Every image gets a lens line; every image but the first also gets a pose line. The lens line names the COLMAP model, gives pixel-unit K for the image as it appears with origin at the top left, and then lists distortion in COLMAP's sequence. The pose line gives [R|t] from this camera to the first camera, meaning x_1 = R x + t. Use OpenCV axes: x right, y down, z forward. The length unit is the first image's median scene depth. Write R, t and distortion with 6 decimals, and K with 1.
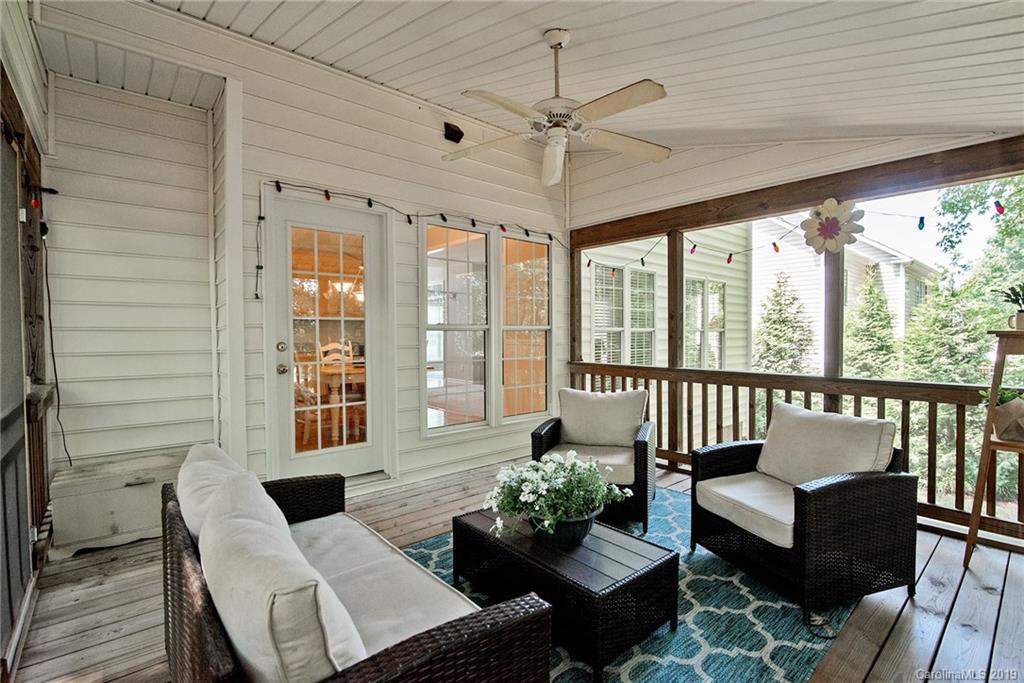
lens RADIAL K [[474.4, 0, 510.1], [0, 474.4, 337.0], [0, 0, 1]] dist [-0.003764, -0.000059]
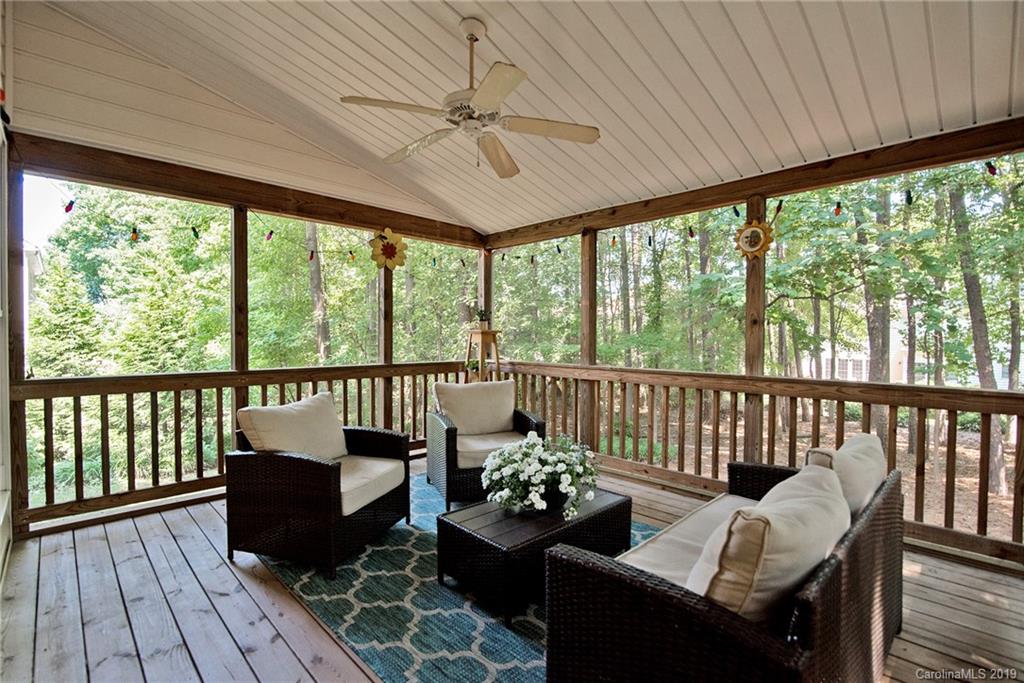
lens RADIAL K [[473.8, 0, 508.1], [0, 473.8, 345.0], [0, 0, 1]] dist [-0.020979, 0.006057]
pose [[-0.058555, -0.026379, 0.997936, -0.586474], [-0.002019, 0.999652, 0.026306, -0.002837], [-0.998282, -0.000475, -0.058588, 0.658590]]
